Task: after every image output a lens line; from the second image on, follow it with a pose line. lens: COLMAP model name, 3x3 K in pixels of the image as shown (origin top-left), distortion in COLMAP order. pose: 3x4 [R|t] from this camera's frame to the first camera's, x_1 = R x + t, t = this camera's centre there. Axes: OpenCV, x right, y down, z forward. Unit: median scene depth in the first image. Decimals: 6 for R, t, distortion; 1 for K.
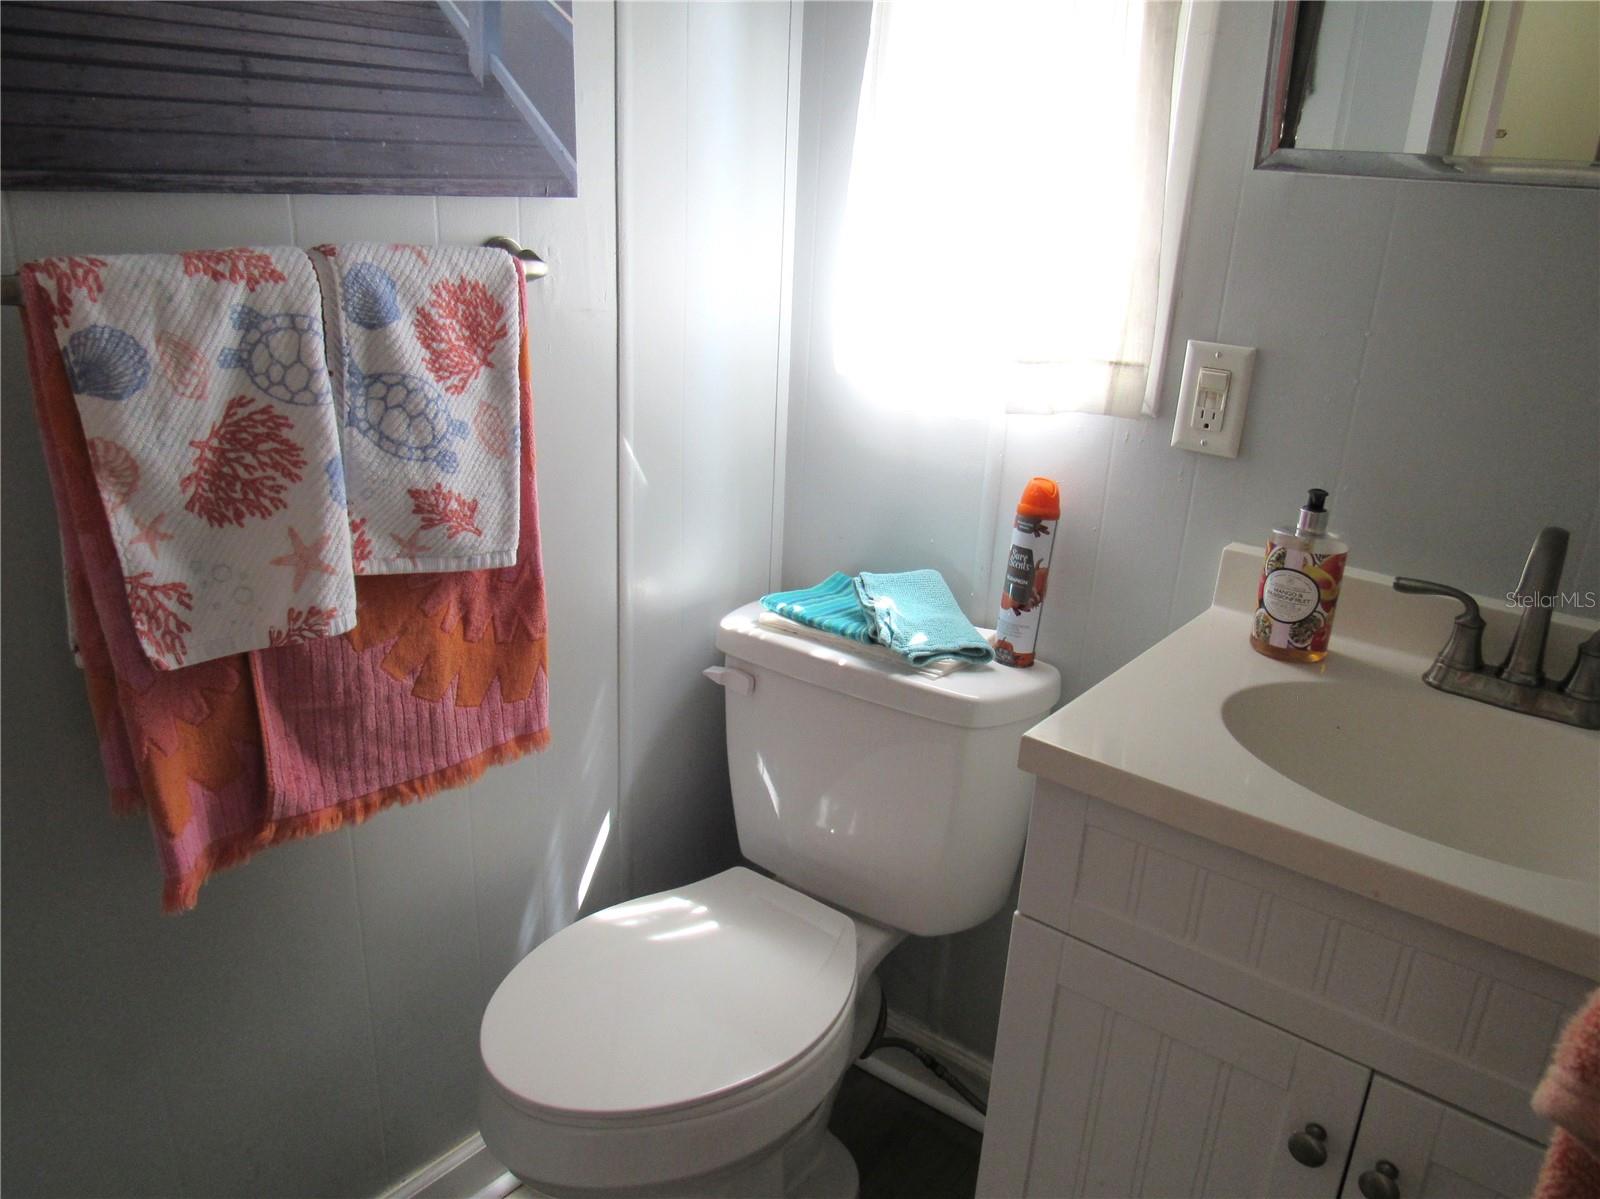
lens RADIAL K [[1174.5, 0, 800.0], [0, 1174.5, 599.5], [0, 0, 1]] dist [-0.033930, 0.008539]
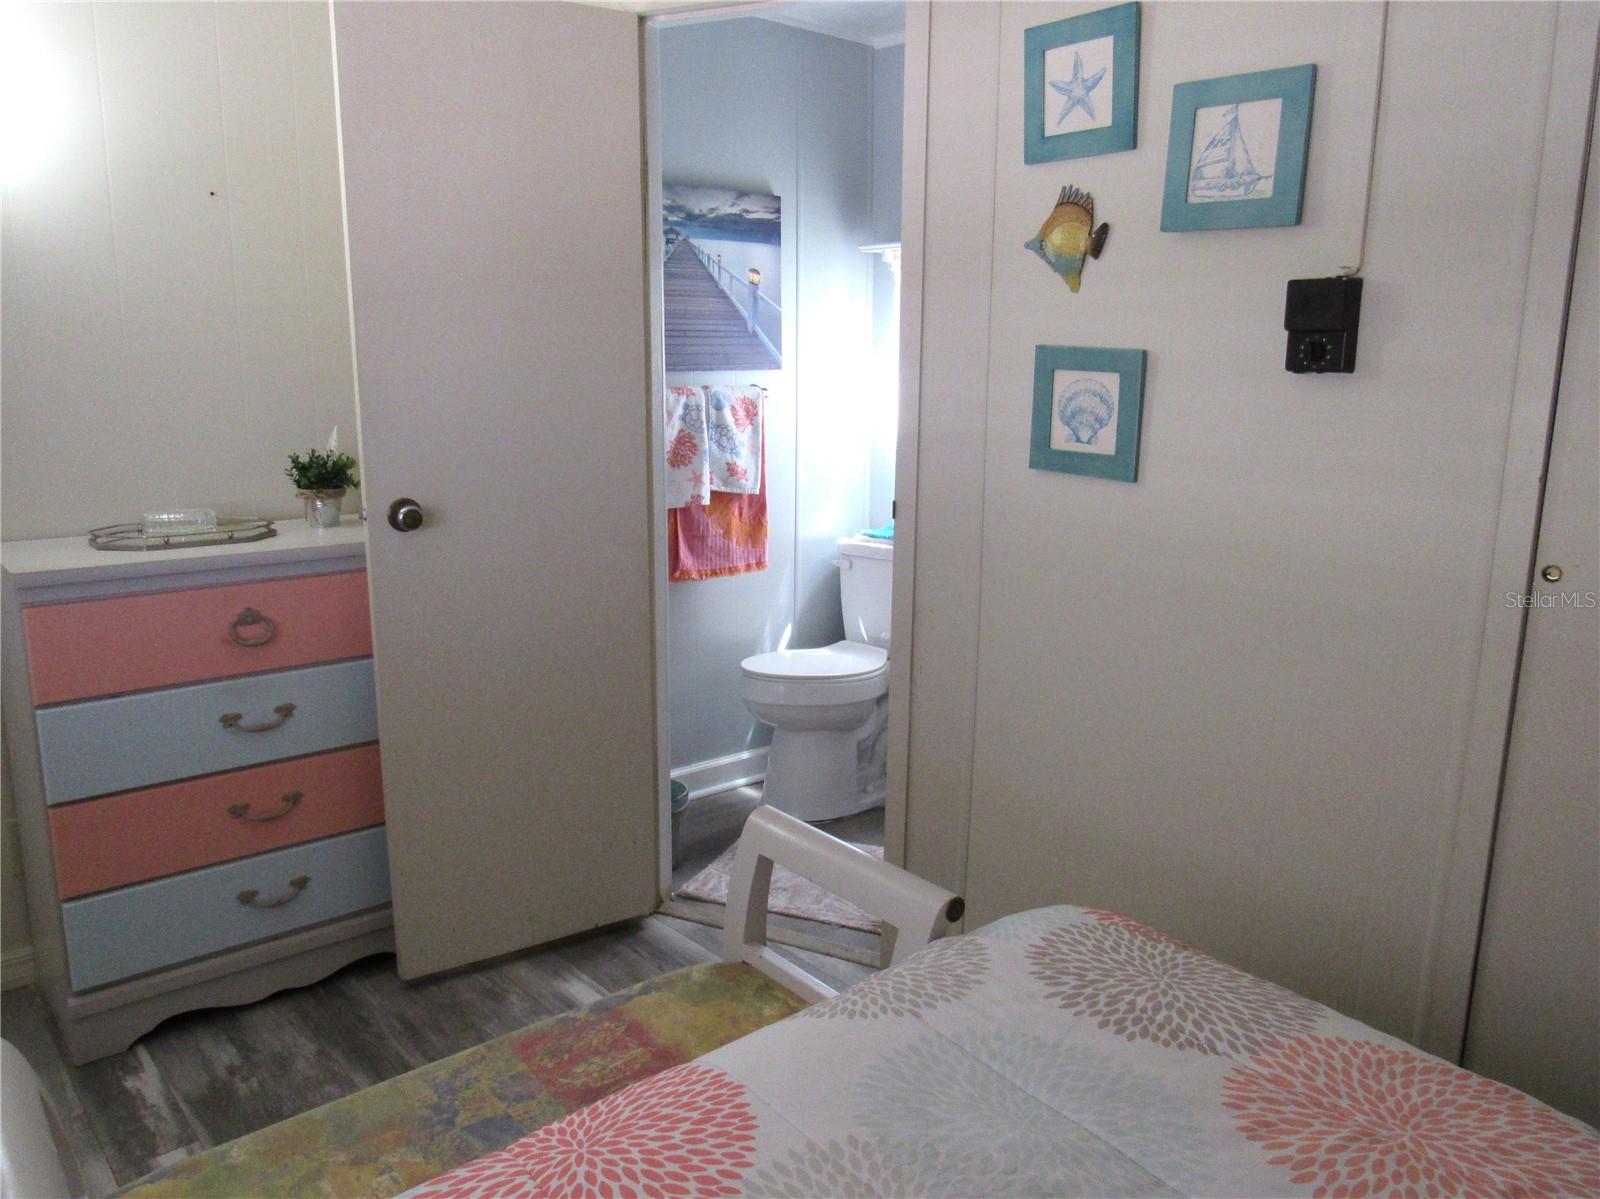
lens RADIAL K [[1174.5, 0, 800.0], [0, 1174.5, 599.5], [0, 0, 1]] dist [-0.033930, 0.008539]
pose [[0.986354, -0.004912, -0.164565, 0.354605], [-0.018282, 0.990106, -0.139128, 0.672869], [0.163620, 0.140238, 0.976505, -1.888496]]
